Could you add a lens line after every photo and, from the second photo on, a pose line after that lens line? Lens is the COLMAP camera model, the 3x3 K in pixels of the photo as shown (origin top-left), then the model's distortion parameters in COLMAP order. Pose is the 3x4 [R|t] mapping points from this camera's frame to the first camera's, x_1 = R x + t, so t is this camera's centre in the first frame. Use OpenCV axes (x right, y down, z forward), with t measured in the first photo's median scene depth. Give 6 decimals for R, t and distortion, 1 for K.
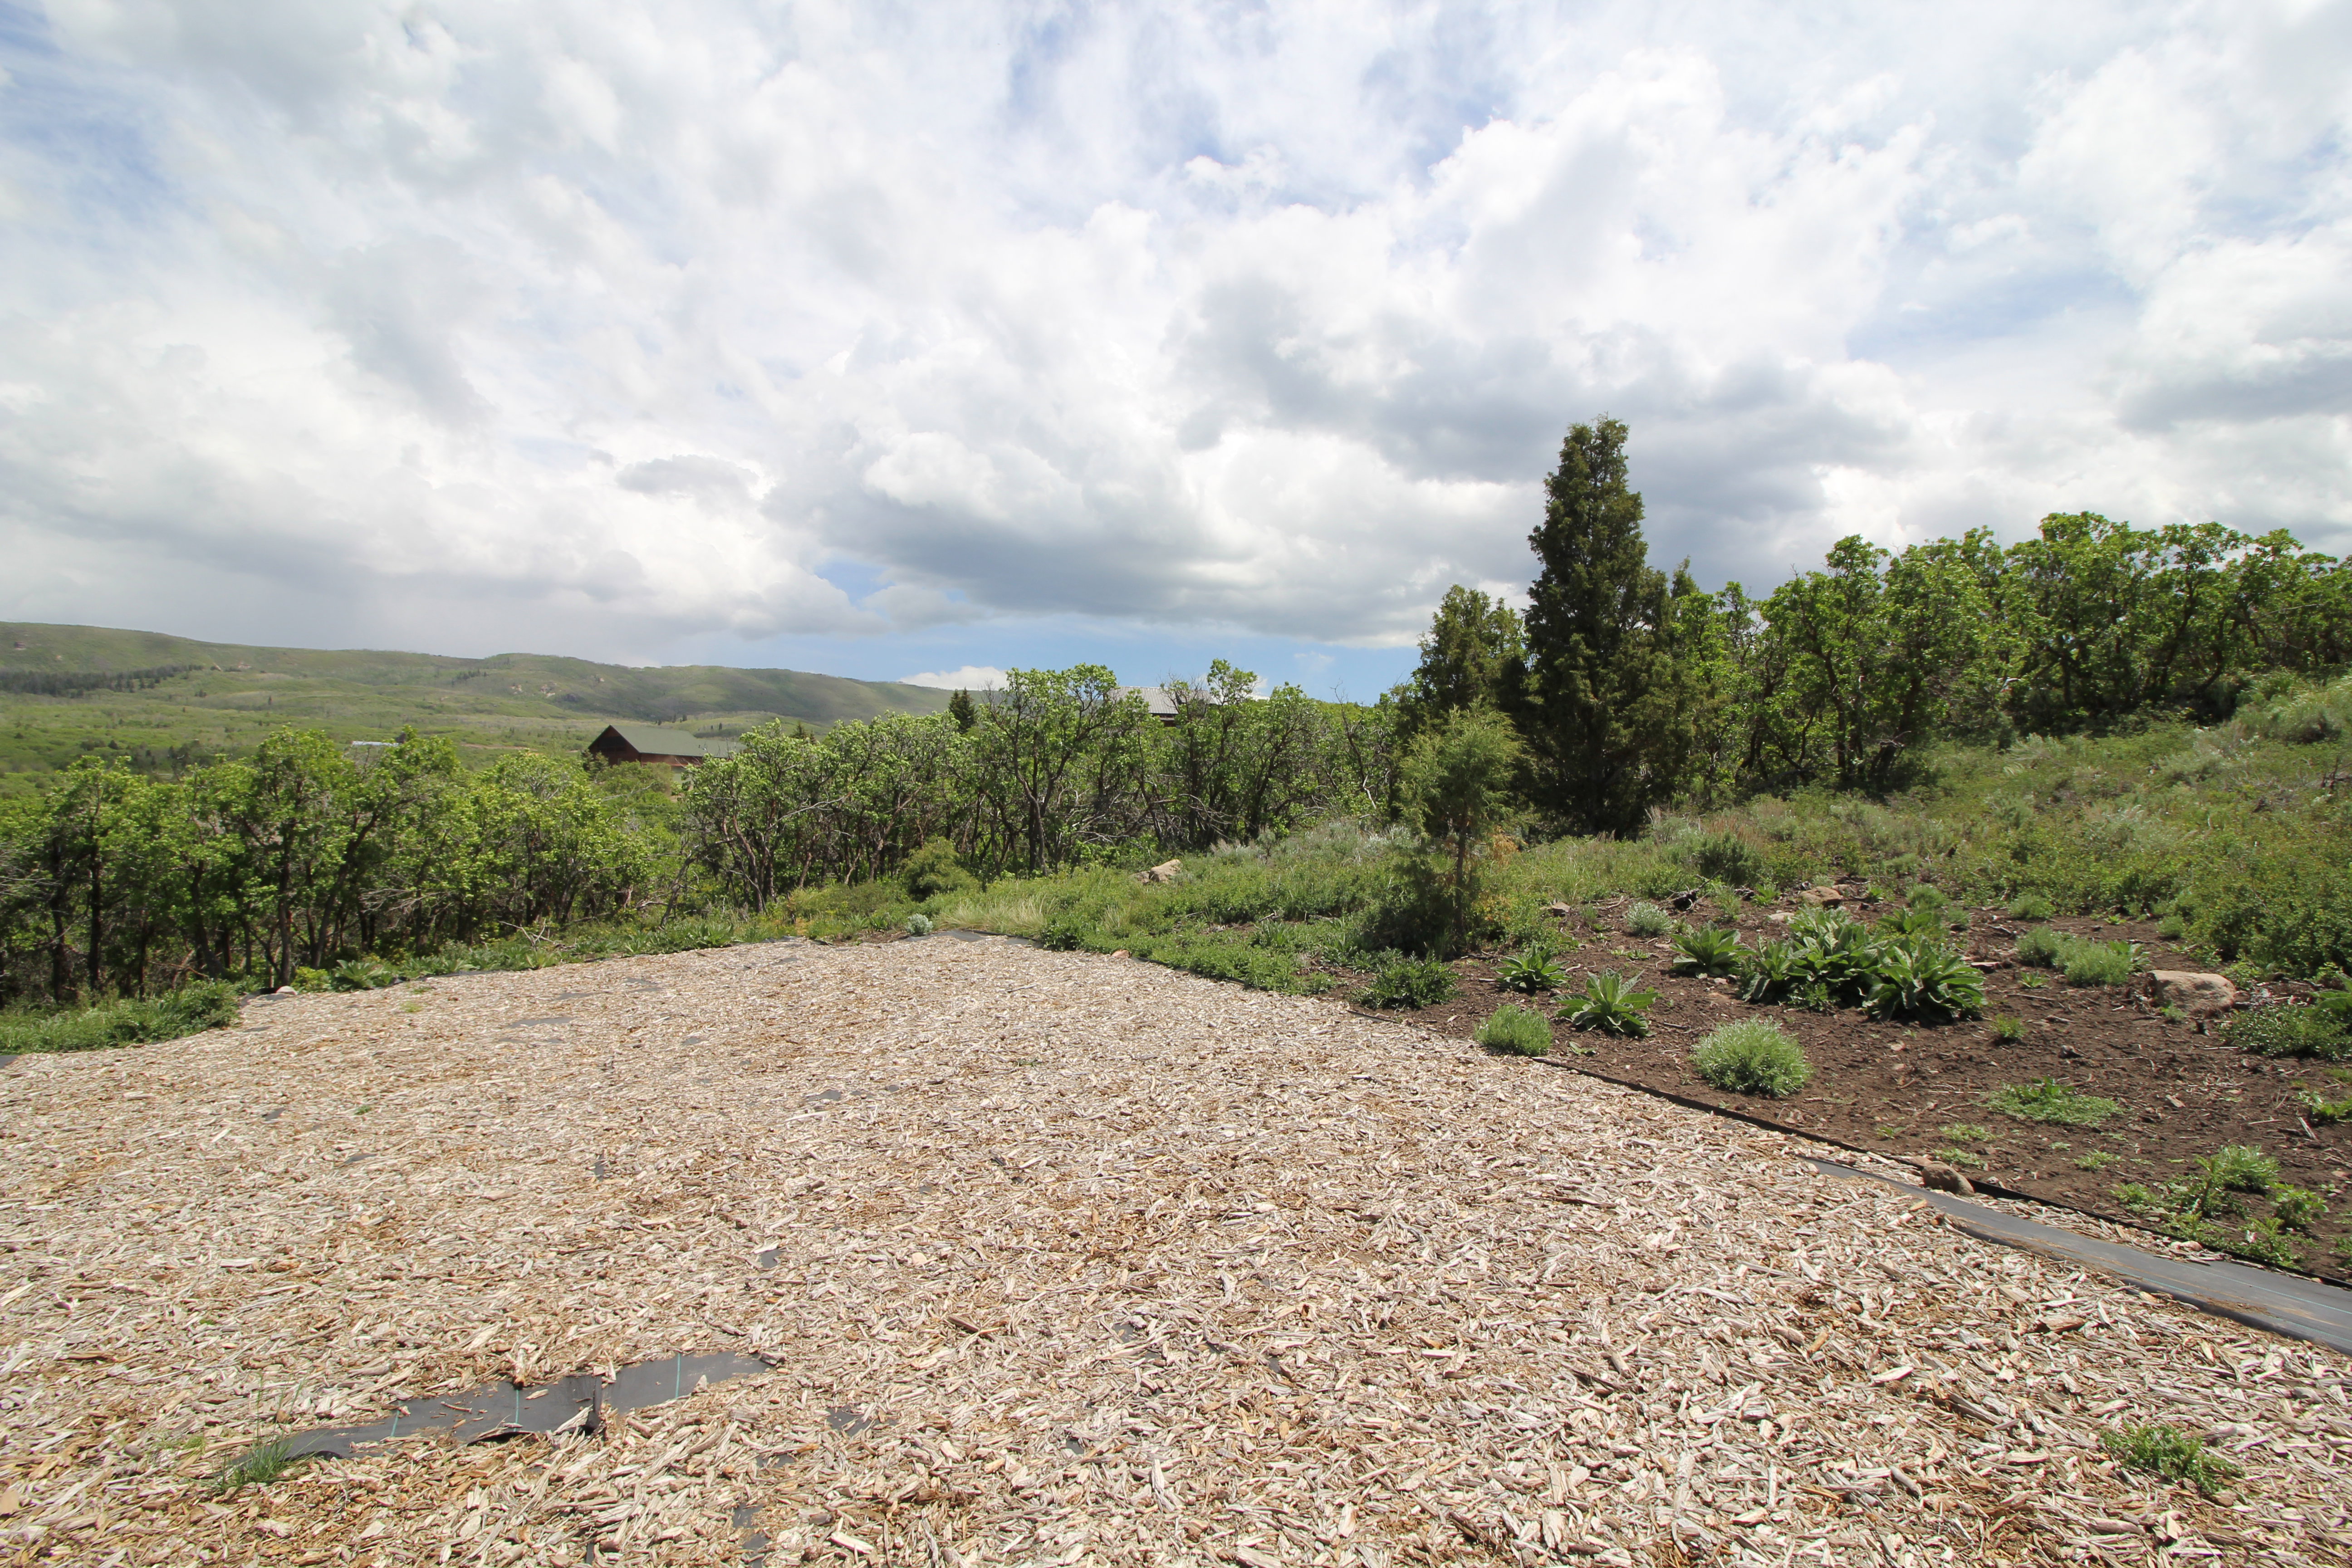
lens RADIAL K [[1080.3, 0, 1186.0], [0, 1080.3, 779.2], [0, 0, 1]] dist [-0.008120, -0.010081]
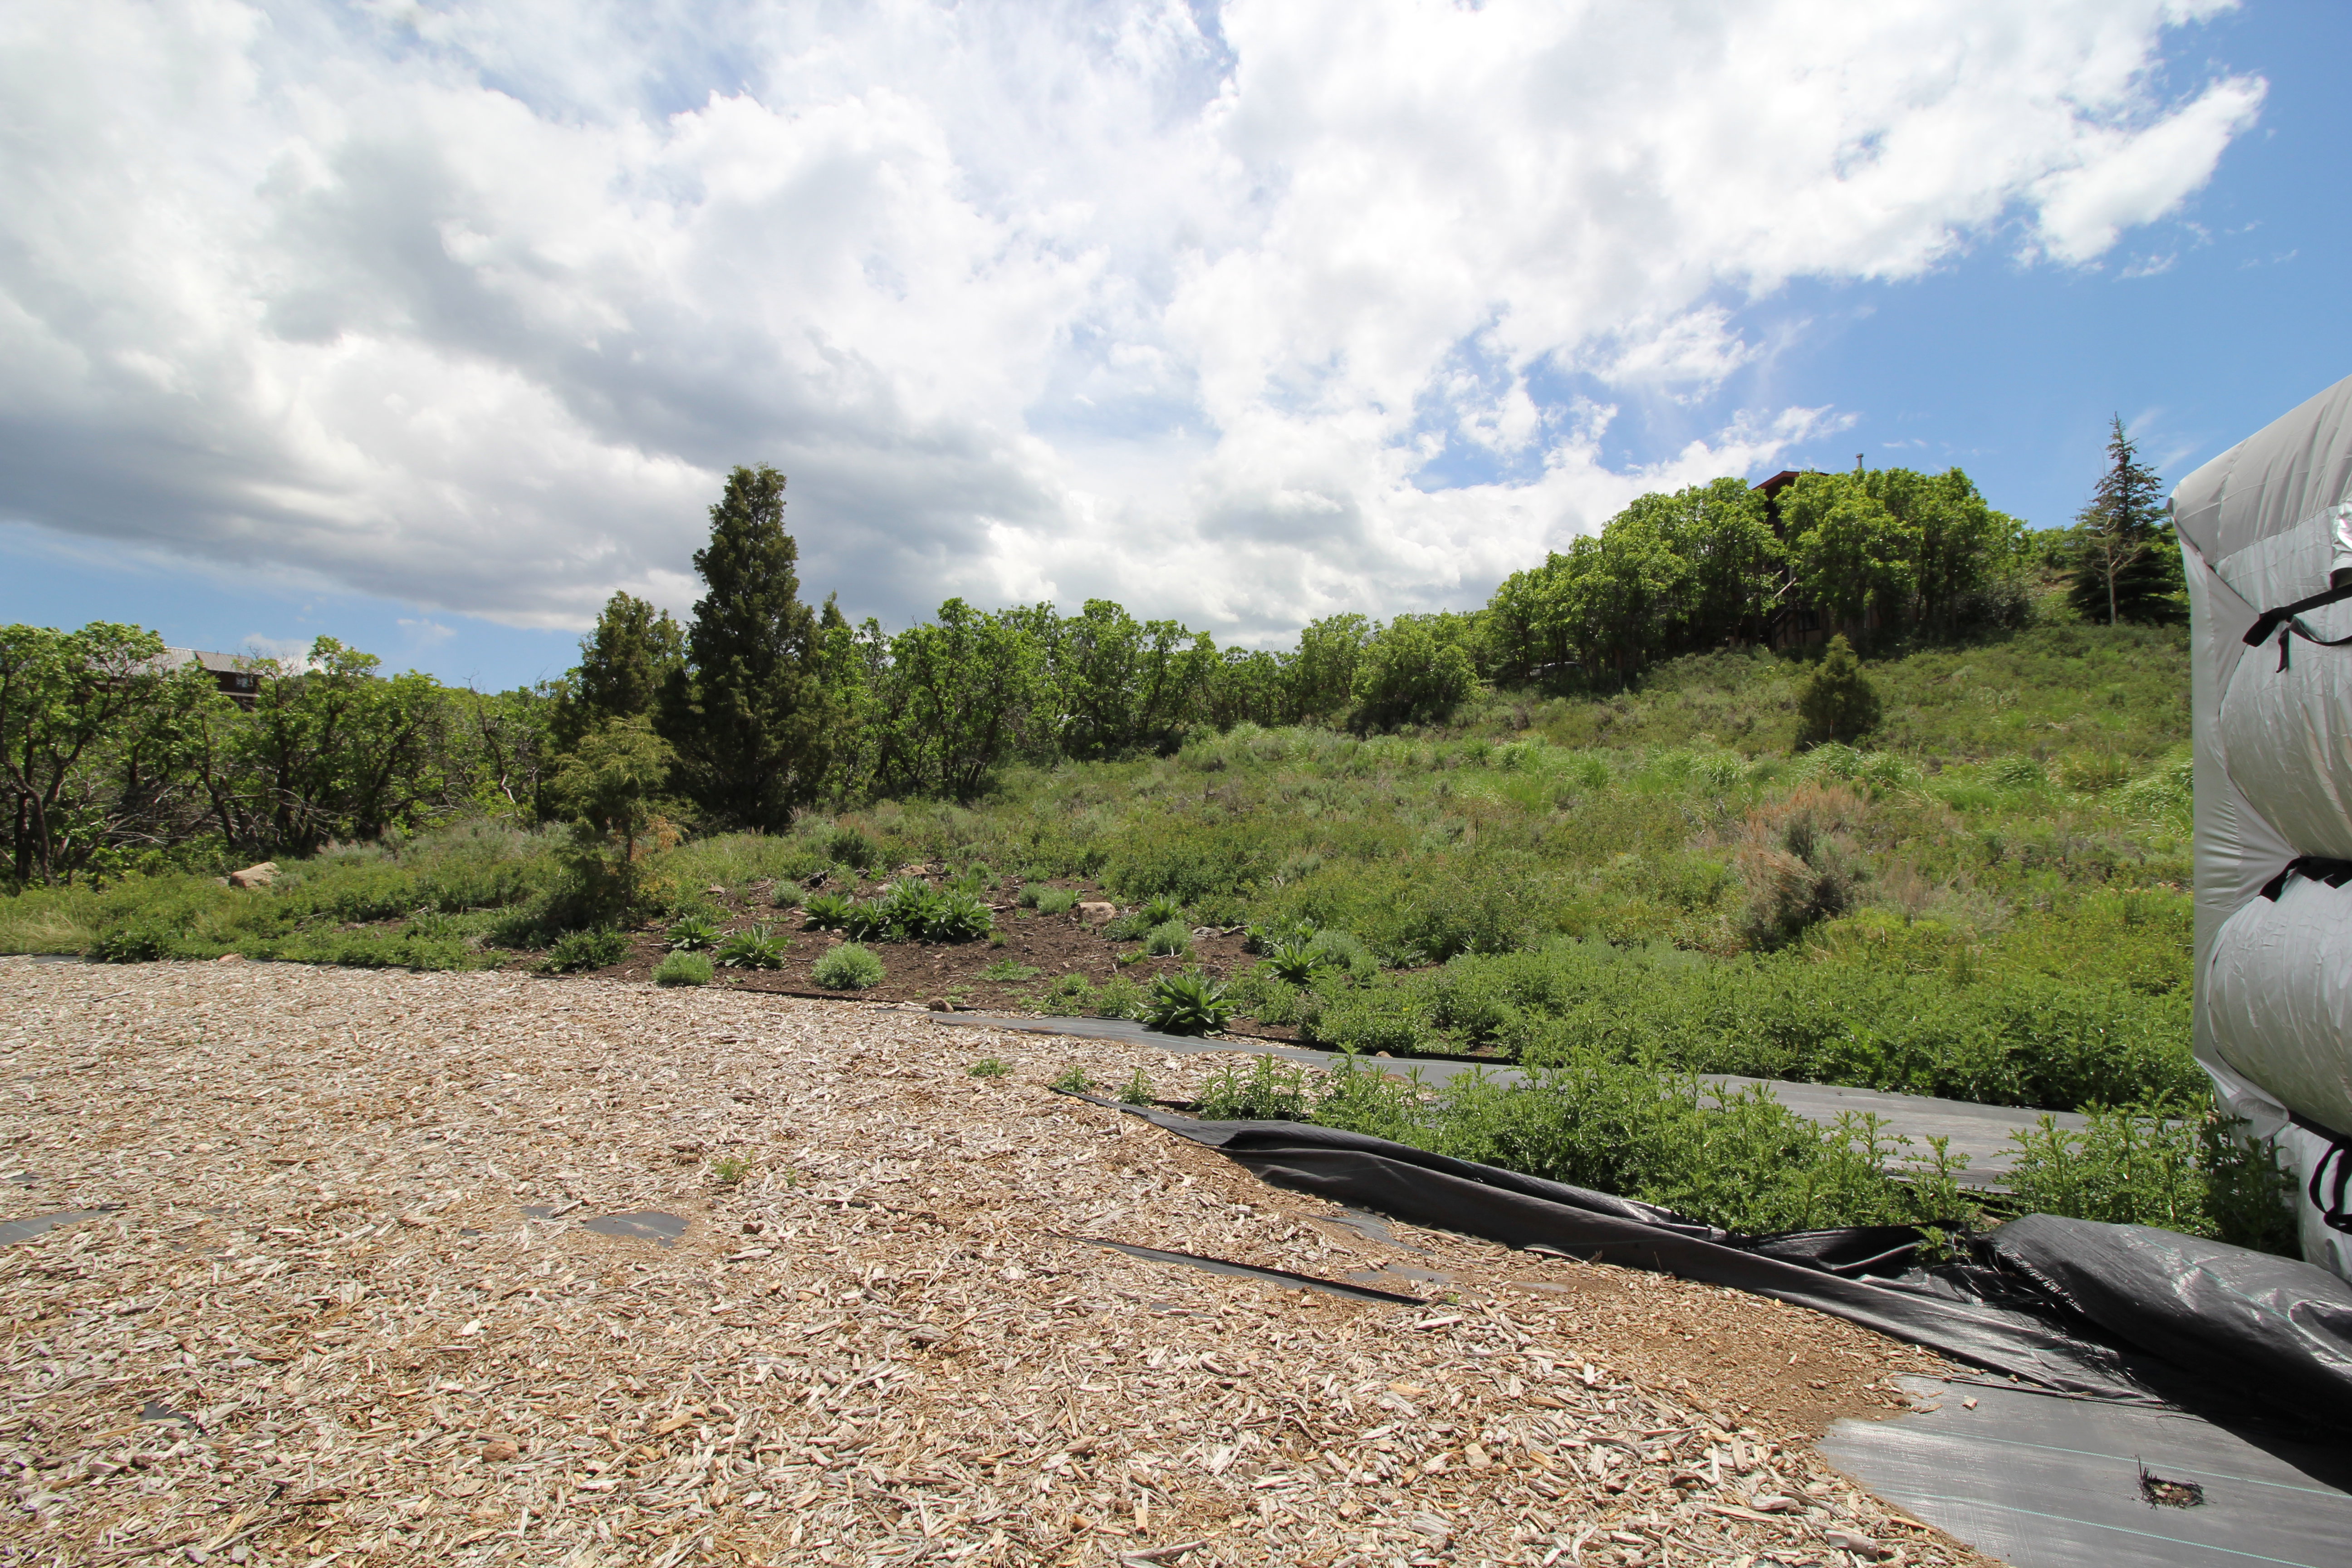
lens RADIAL K [[1080.3, 0, 1186.0], [0, 1080.3, 779.2], [0, 0, 1]] dist [-0.008120, -0.010081]
pose [[0.732293, 0.027803, 0.680422, -0.093255], [-0.024239, 0.999597, -0.014758, 0.002225], [-0.680559, -0.005686, 0.732672, -0.240380]]
